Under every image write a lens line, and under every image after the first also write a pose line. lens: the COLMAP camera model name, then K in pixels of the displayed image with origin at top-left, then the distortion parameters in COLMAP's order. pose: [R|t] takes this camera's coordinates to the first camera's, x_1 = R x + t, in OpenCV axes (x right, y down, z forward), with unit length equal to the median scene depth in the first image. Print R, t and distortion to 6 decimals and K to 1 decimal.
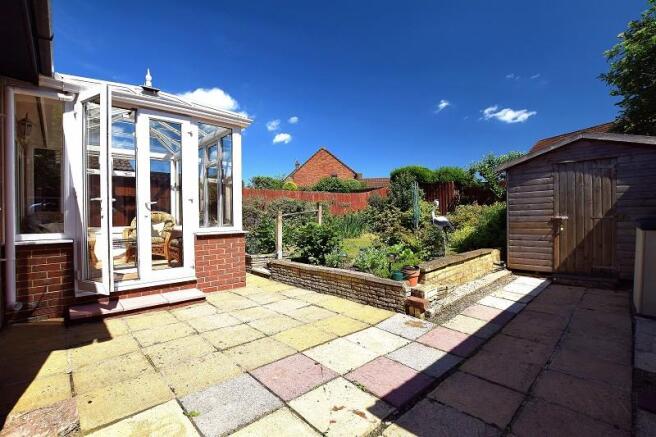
lens RADIAL K [[291.6, 0, 328.0], [0, 291.6, 218.5], [0, 0, 1]] dist [-0.002168, 0.000091]
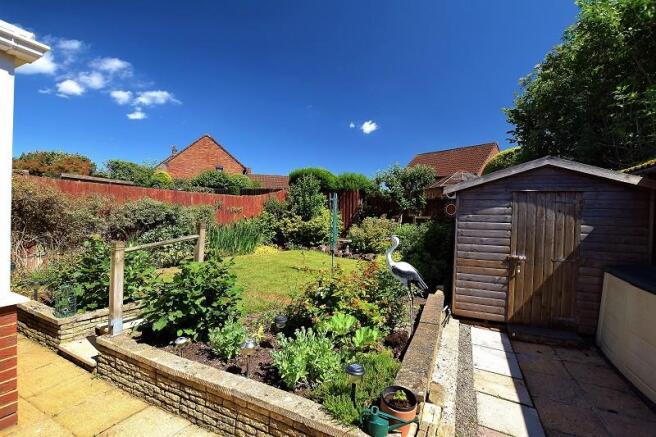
lens RADIAL K [[302.7, 0, 328.0], [0, 302.7, 218.5], [0, 0, 1]] dist [-0.022811, 0.000363]
pose [[0.929906, 0.035981, 0.366034, -0.014750], [-0.038479, 0.999259, -0.000472, -0.074237], [-0.365780, -0.013646, 0.930601, 0.329428]]
